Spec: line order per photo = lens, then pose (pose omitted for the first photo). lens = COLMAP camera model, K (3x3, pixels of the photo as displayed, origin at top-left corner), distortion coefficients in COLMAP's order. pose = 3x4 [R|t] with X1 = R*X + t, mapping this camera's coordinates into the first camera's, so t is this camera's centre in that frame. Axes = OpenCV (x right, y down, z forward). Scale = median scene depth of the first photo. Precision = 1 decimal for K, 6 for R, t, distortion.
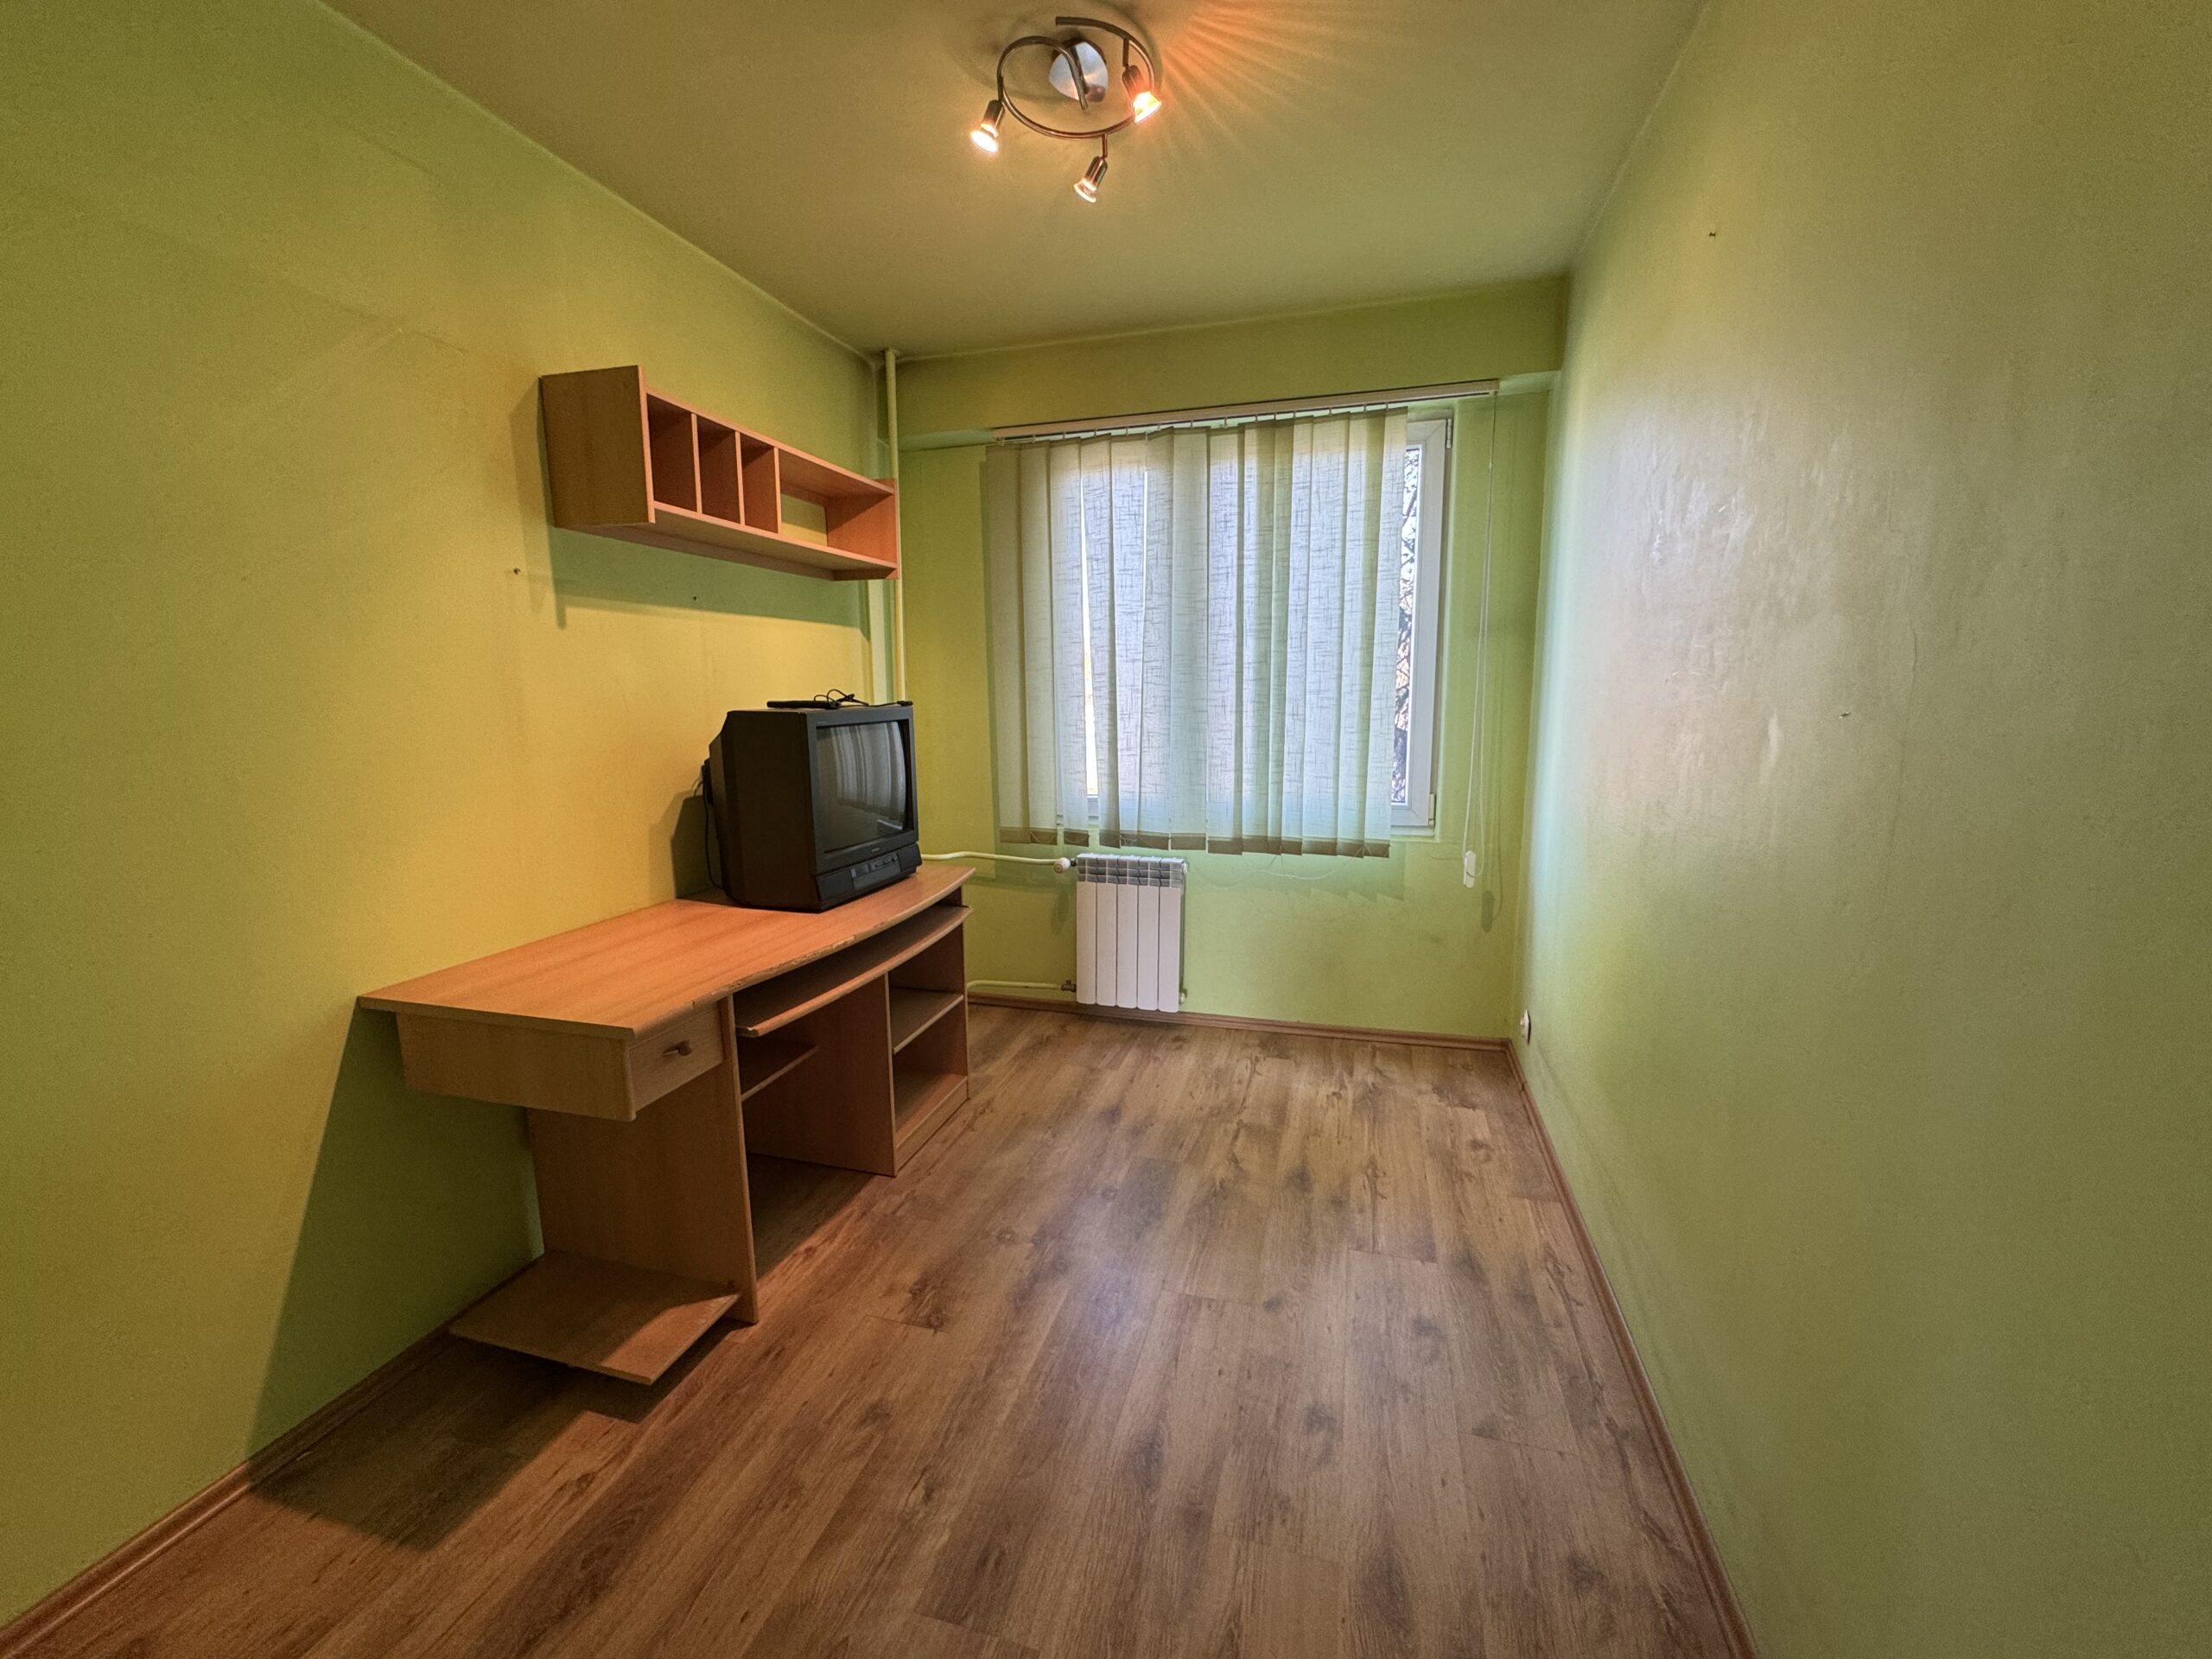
lens RADIAL K [[892.7, 0, 1104.4], [0, 892.7, 839.4], [0, 0, 1]] dist [-0.002680, 0.000127]
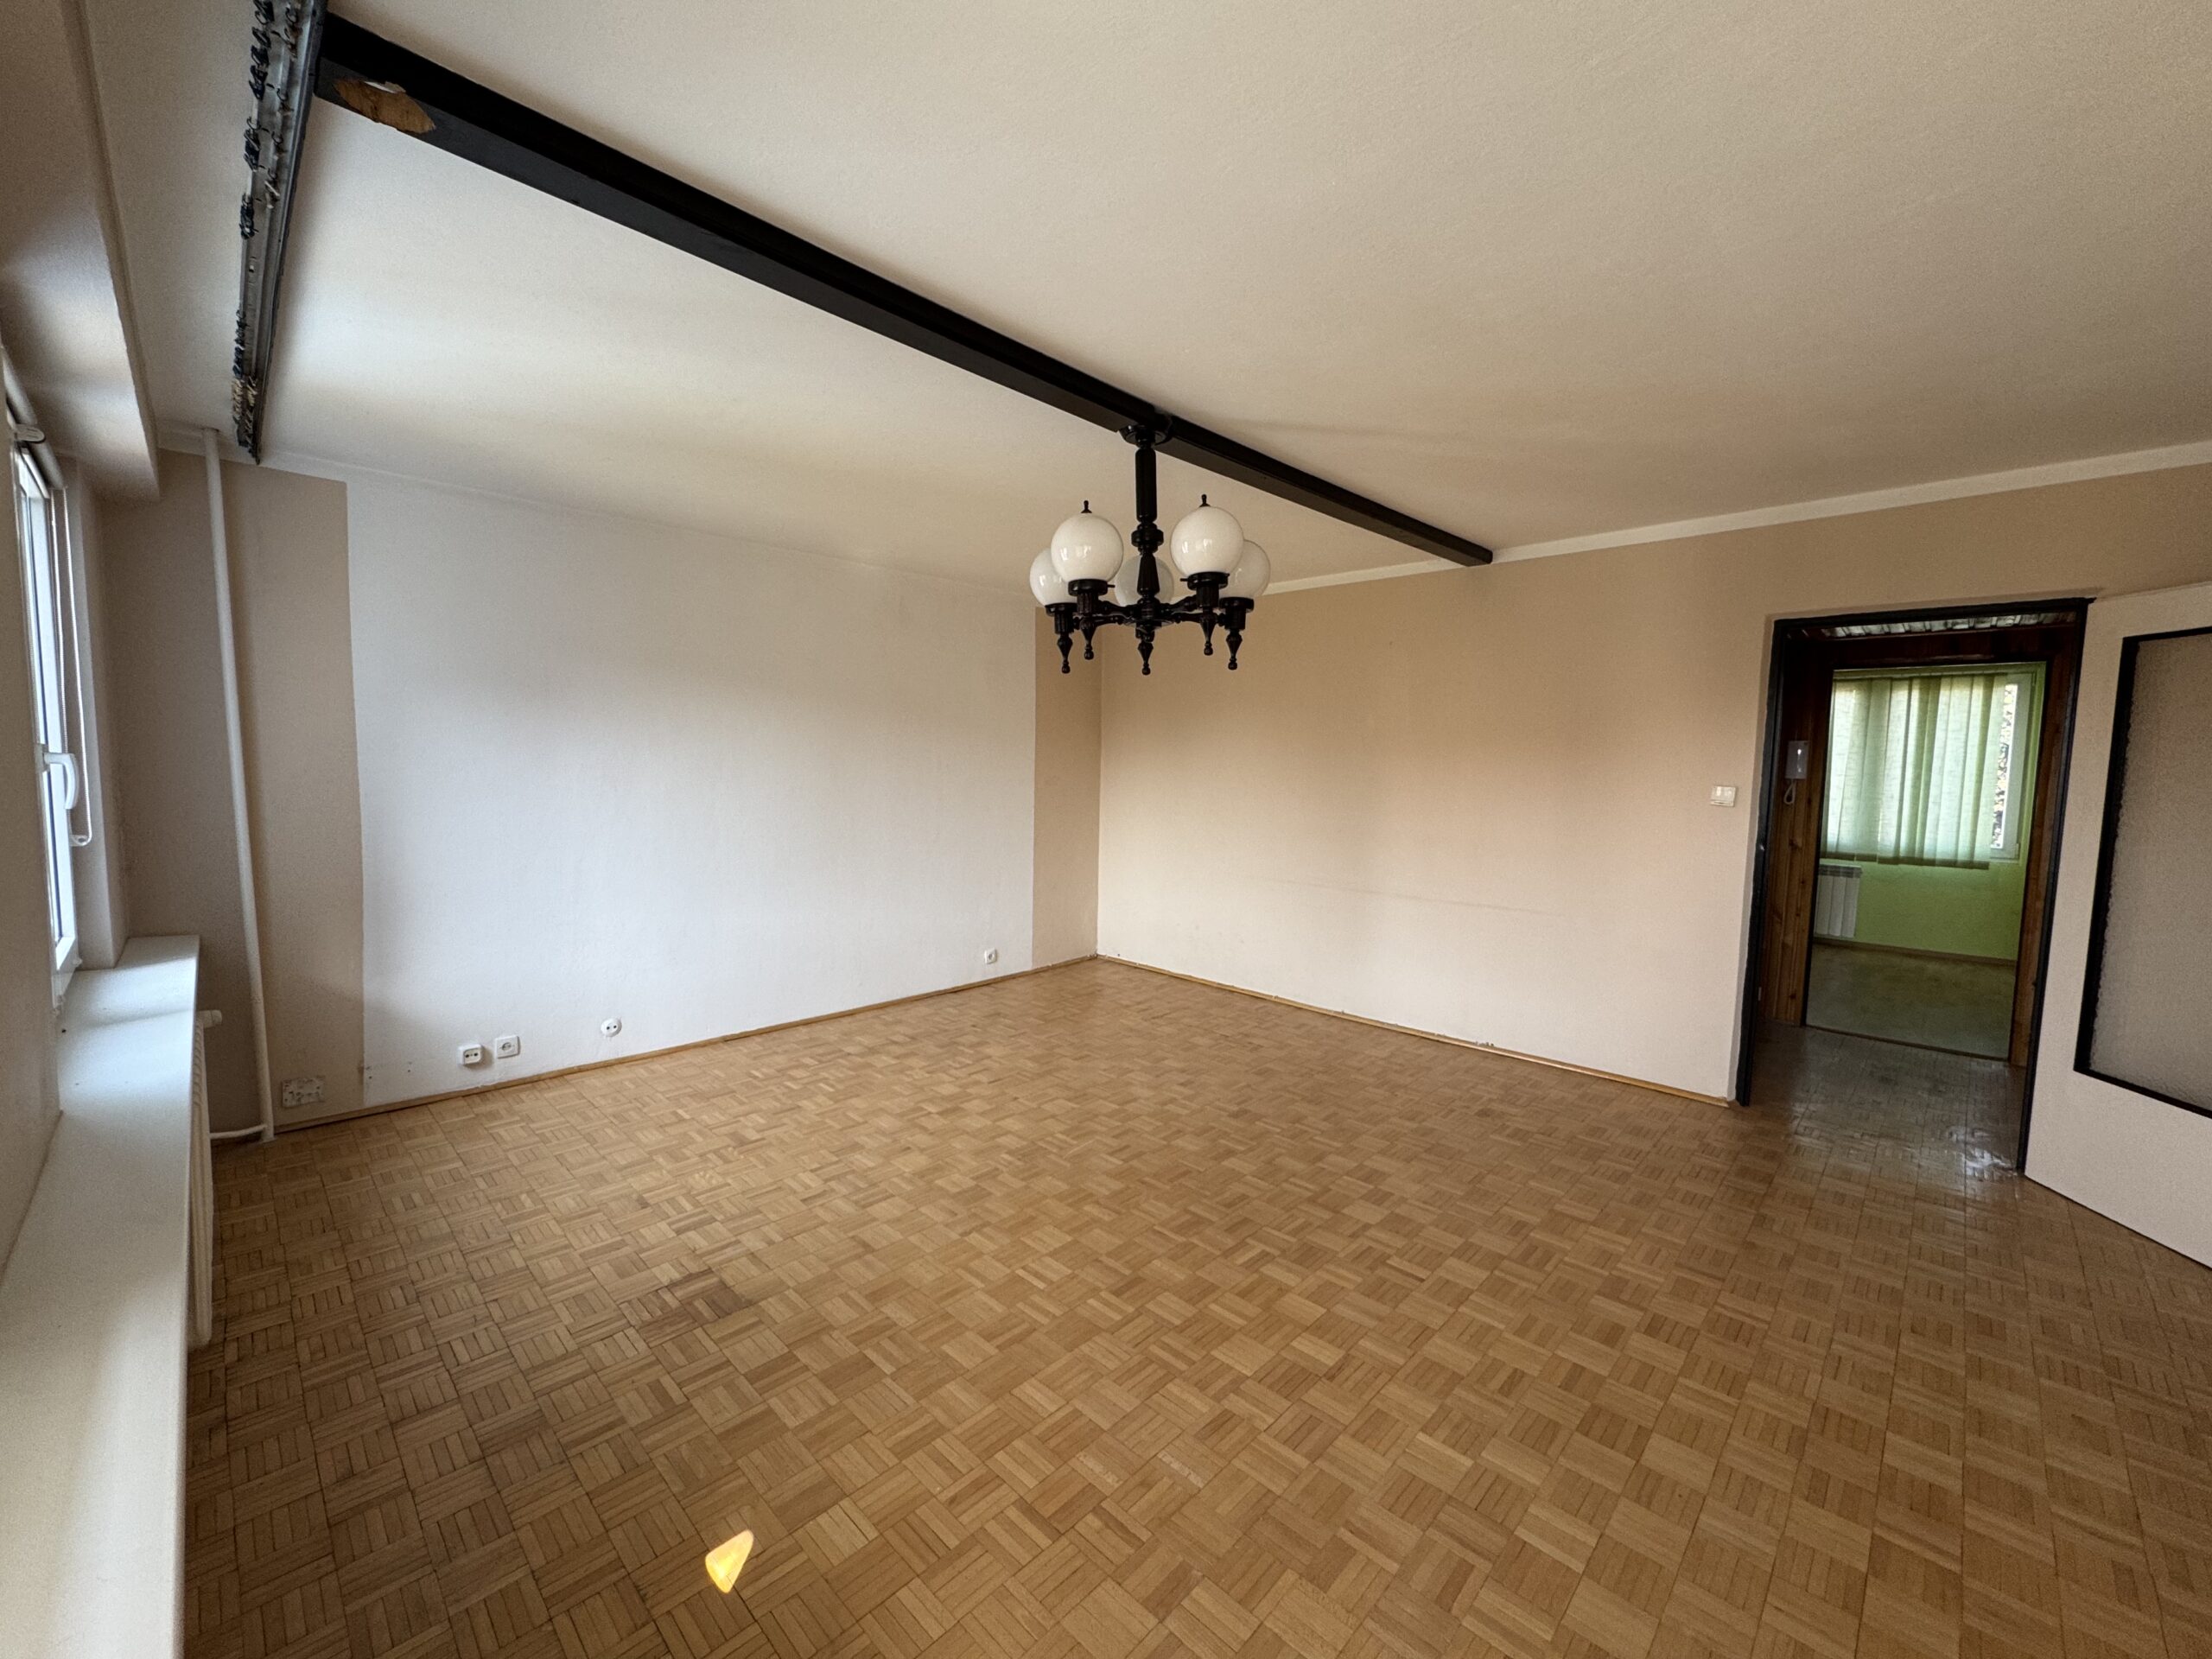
lens RADIAL K [[892.7, 0, 1095.2], [0, 892.7, 829.4], [0, 0, 1]] dist [-0.002680, 0.000127]
pose [[0.852669, 0.059176, -0.519090, -0.422271], [-0.090546, 0.995267, -0.035272, 0.196959], [0.514546, 0.077077, 0.853992, -2.003168]]
